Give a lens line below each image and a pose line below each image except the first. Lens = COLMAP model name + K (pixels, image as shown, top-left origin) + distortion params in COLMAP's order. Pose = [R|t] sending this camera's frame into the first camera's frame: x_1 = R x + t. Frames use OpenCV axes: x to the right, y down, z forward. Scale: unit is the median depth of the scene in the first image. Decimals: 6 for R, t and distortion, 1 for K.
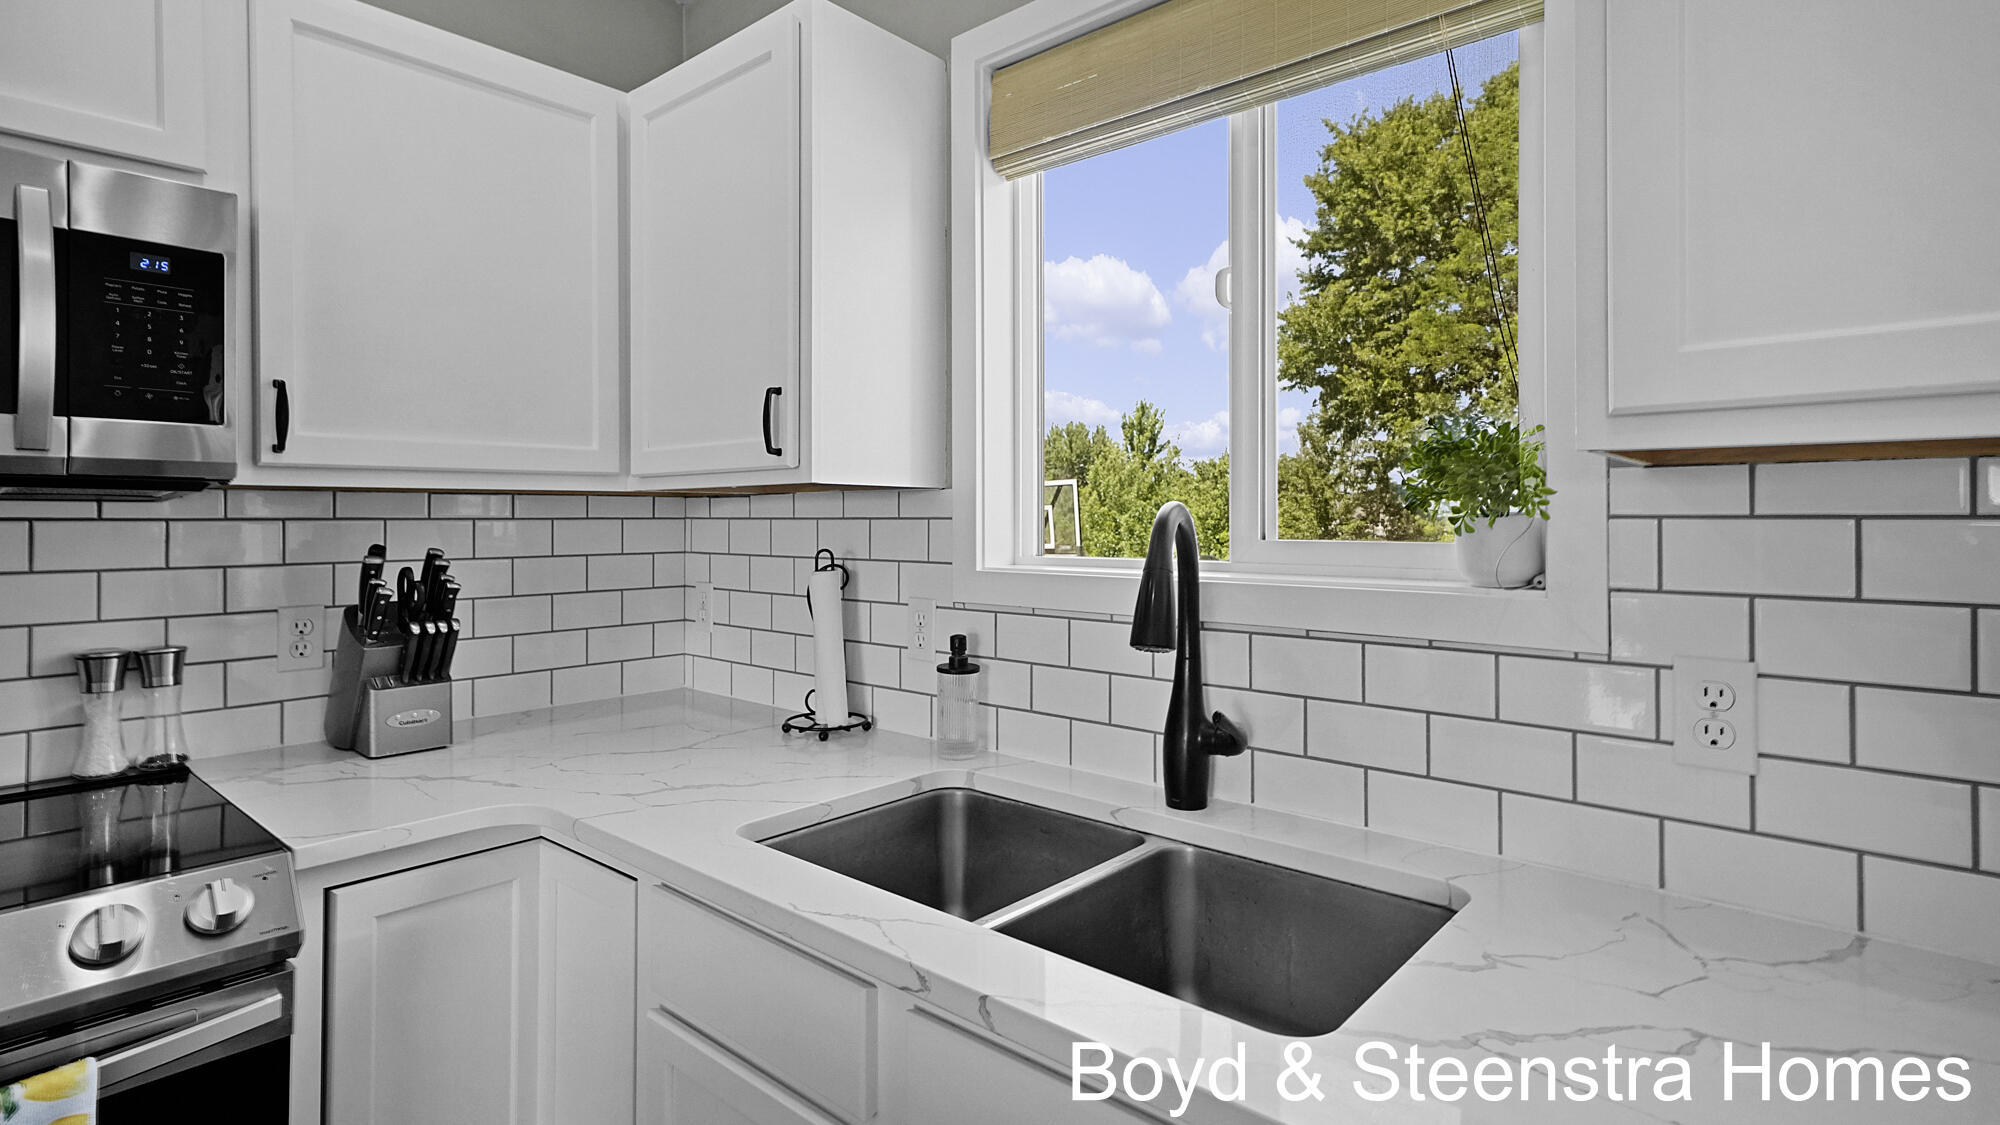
lens RADIAL K [[989.2, 0, 1008.9], [0, 989.2, 495.4], [0, 0, 1]] dist [0.002721, 0.000563]
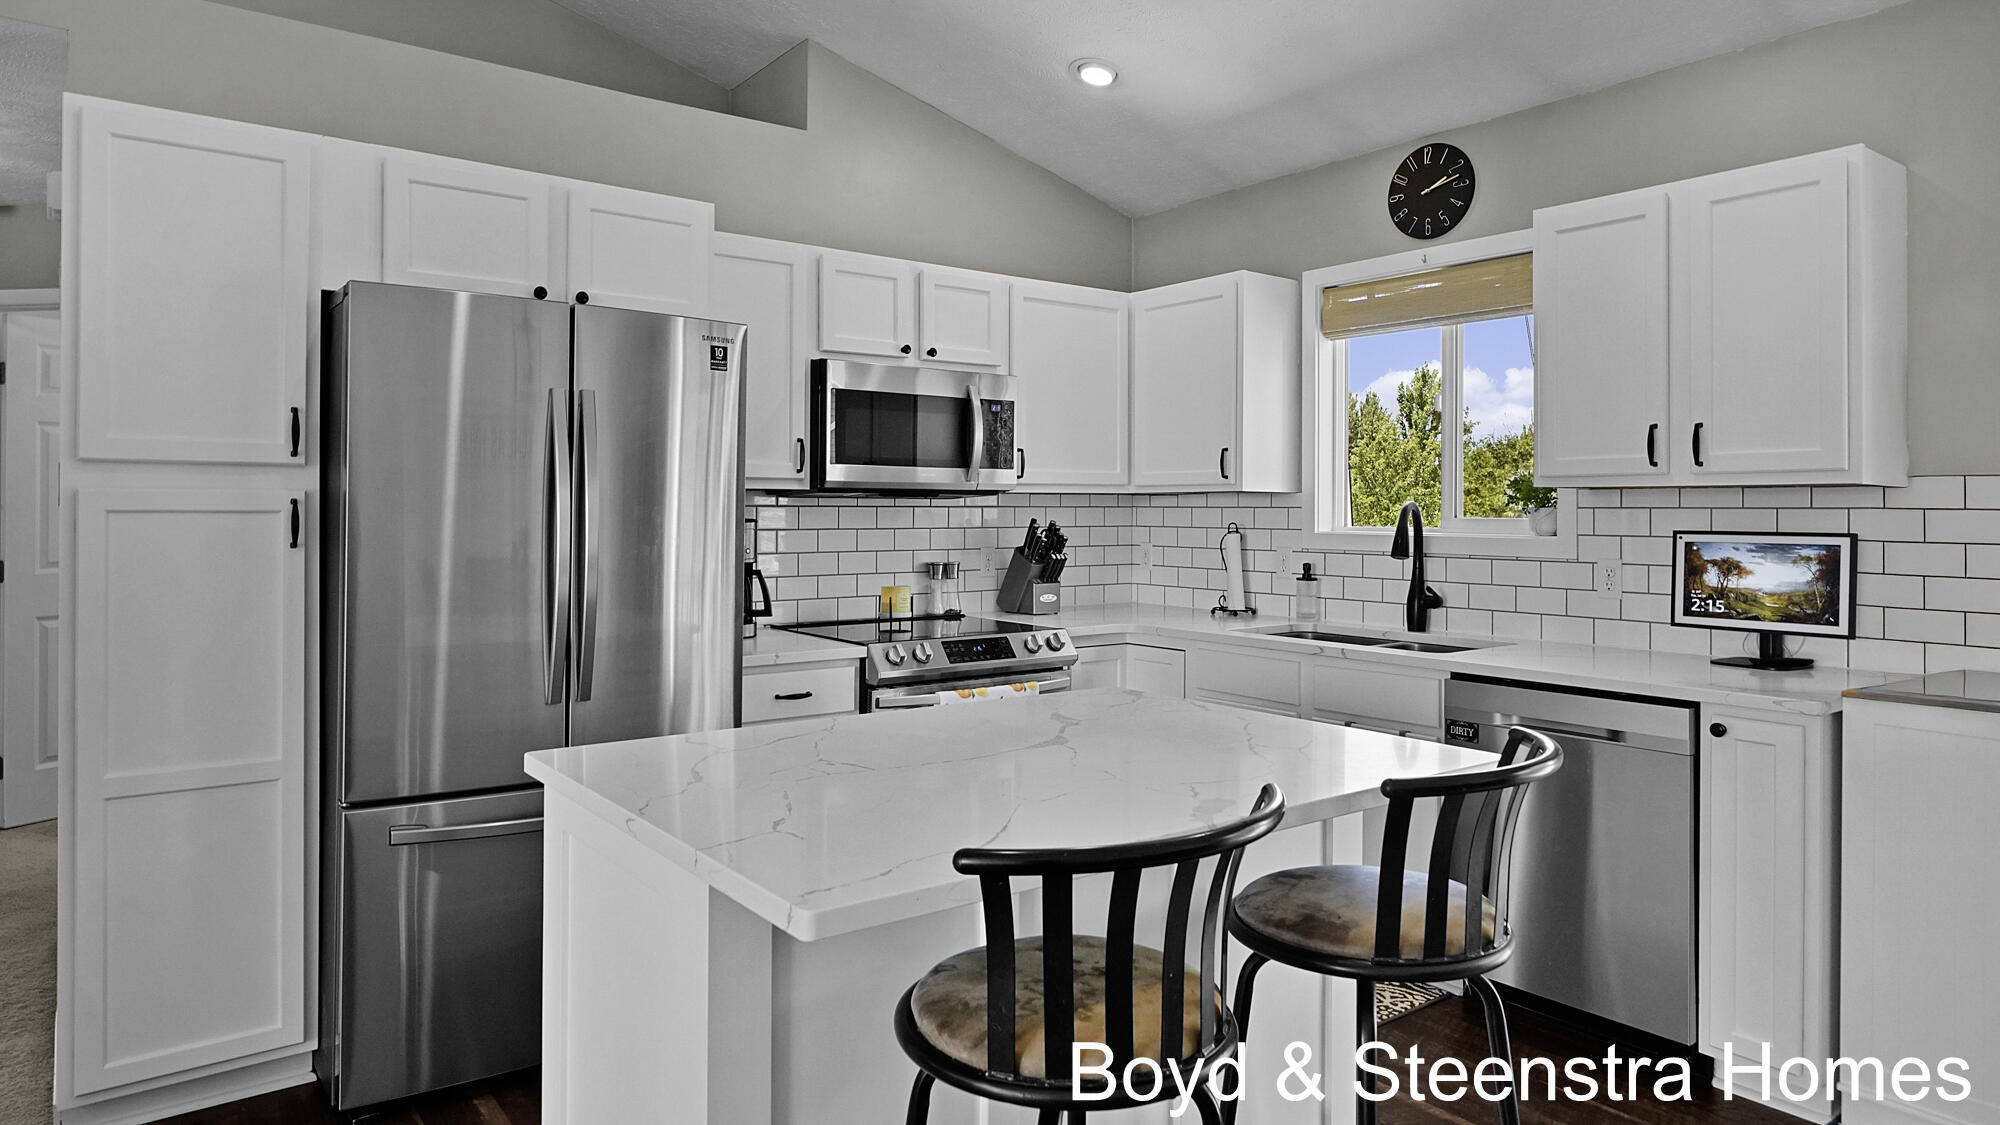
lens RADIAL K [[1208.1, 0, 990.4], [0, 1208.1, 497.8], [0, 0, 1]] dist [-0.003117, -0.000894]
pose [[0.977605, 0.002478, -0.210435, -0.161857], [0.000566, 0.999896, 0.014403, -0.032988], [0.210449, -0.014199, 0.977502, -1.574075]]
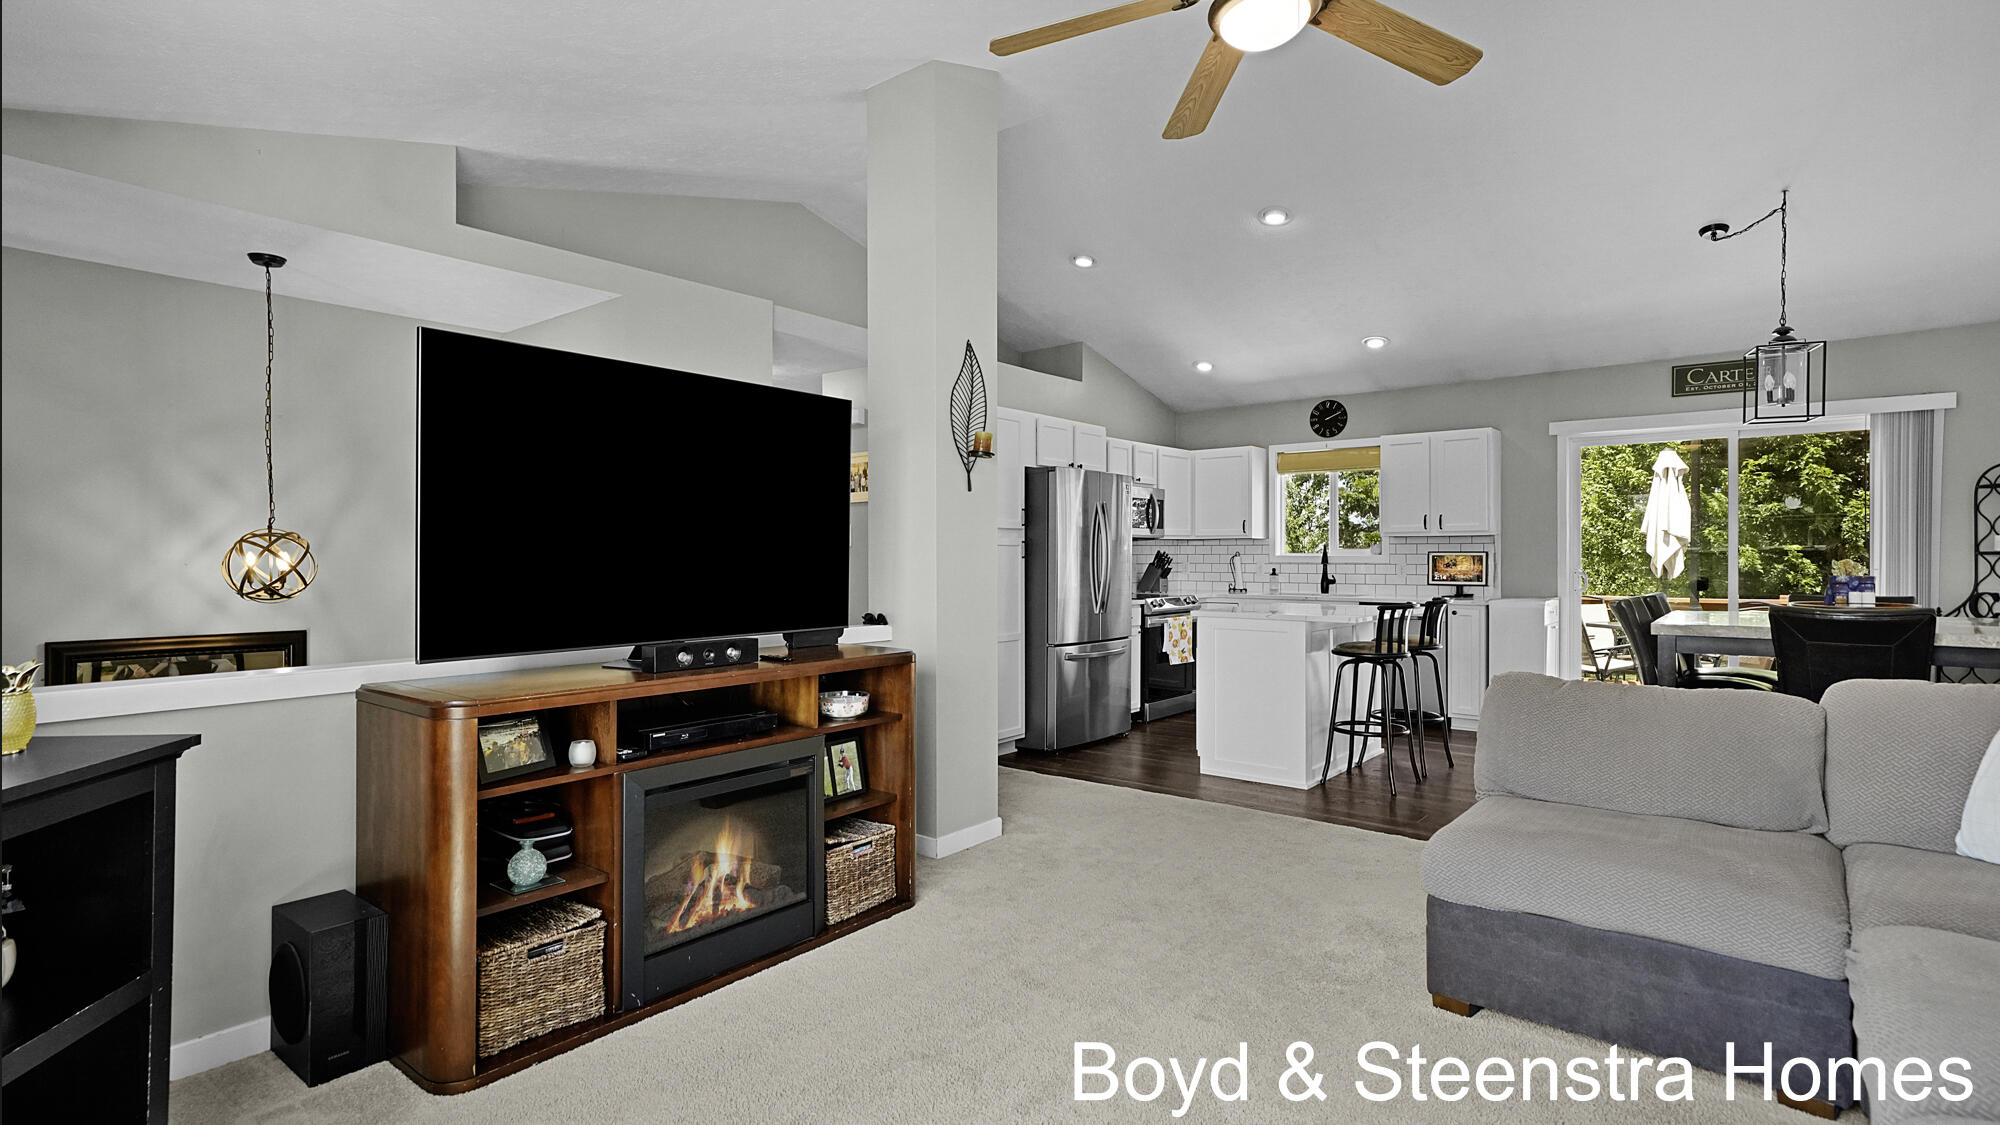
lens RADIAL K [[964.4, 0, 1000.0], [0, 964.4, 562.5], [0, 0, 1]] dist [0.000846, 0.000026]
pose [[0.999723, -0.001667, 0.023467, -1.496059], [0.000903, 0.999470, 0.032544, -0.046659], [-0.023509, -0.032514, 0.999195, -3.717383]]
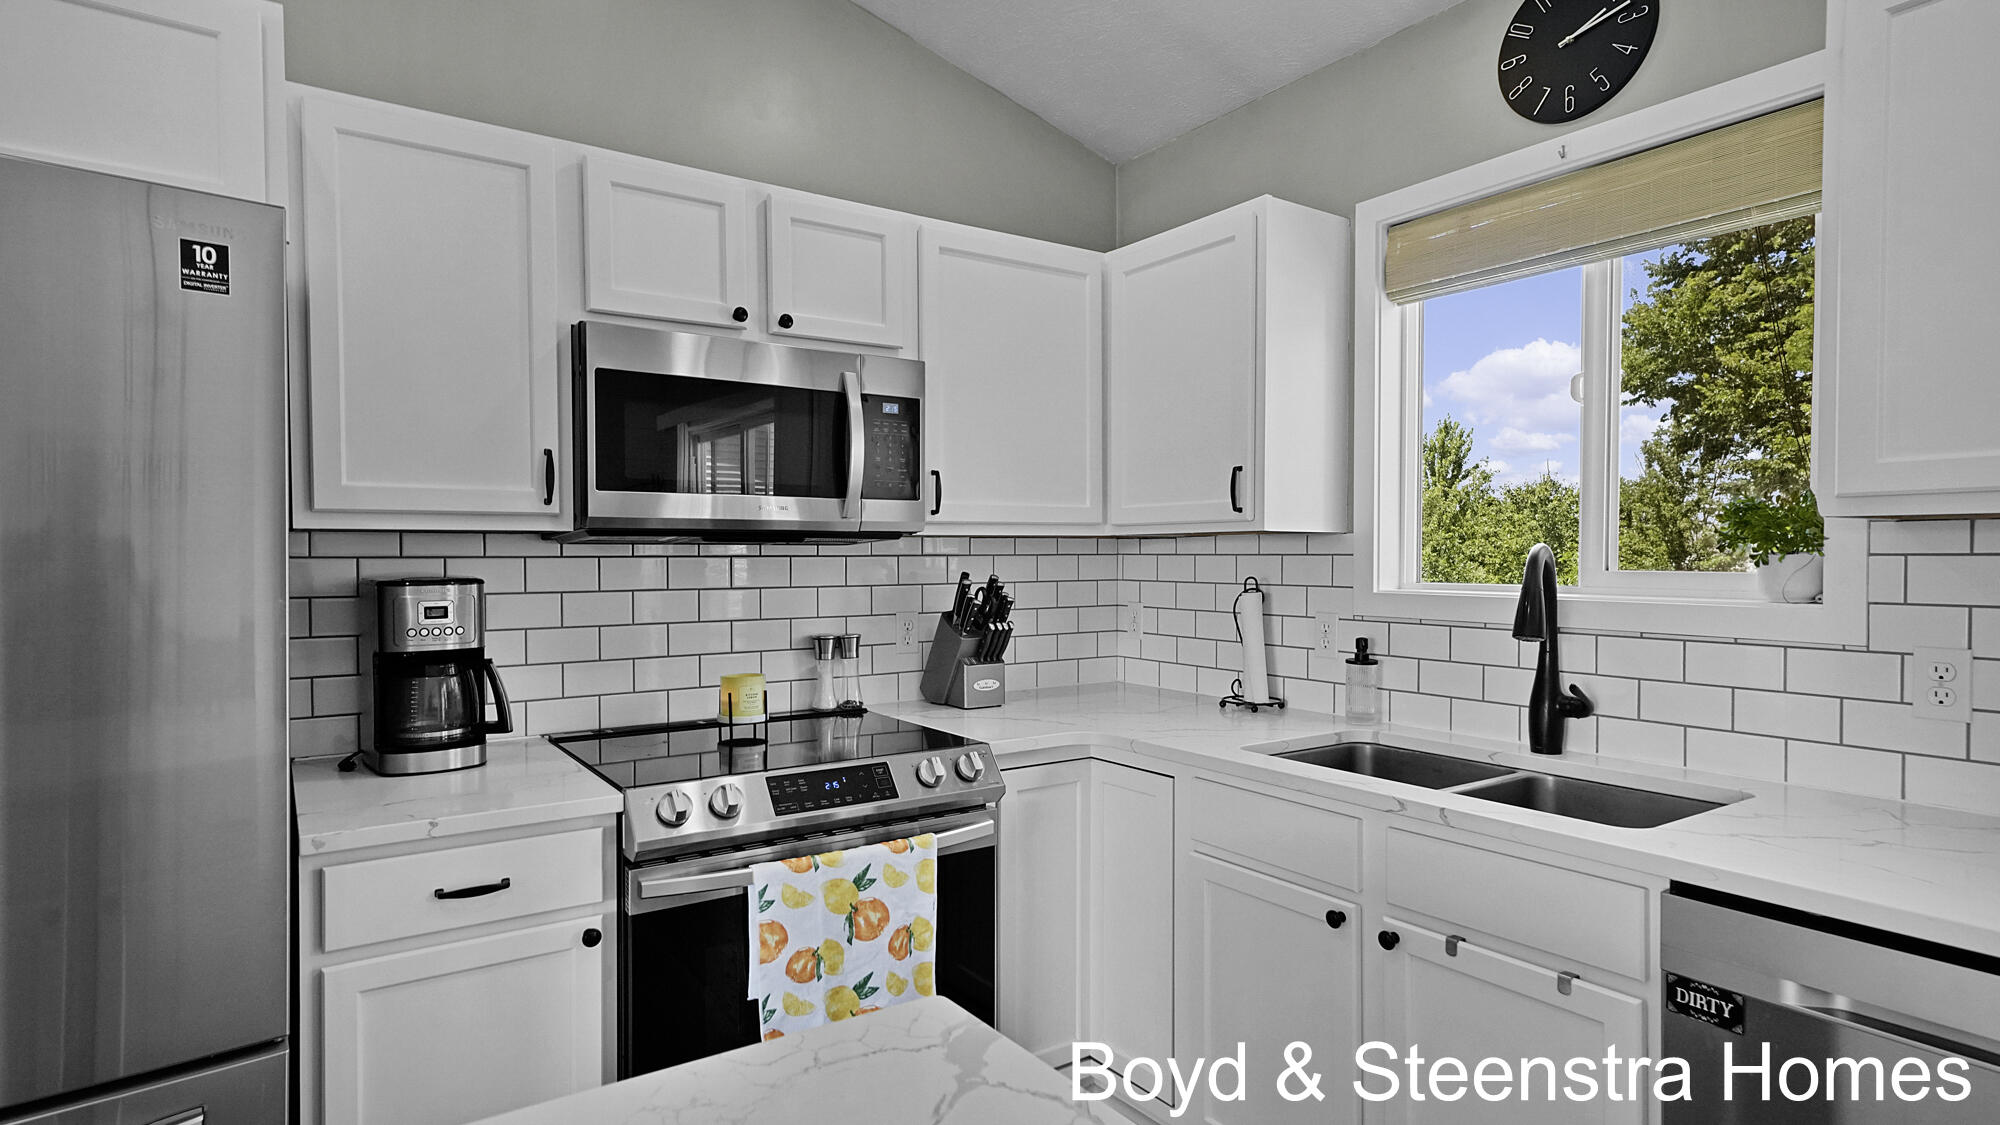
lens RADIAL K [[1061.3, 0, 1000.0], [0, 1061.3, 562.5], [0, 0, 1]] dist [0.017965, -0.000188]
pose [[0.967256, 0.001904, -0.253795, -0.158584], [0.006344, 0.999478, 0.031674, -0.016285], [0.253723, -0.032247, 0.966739, -0.564153]]
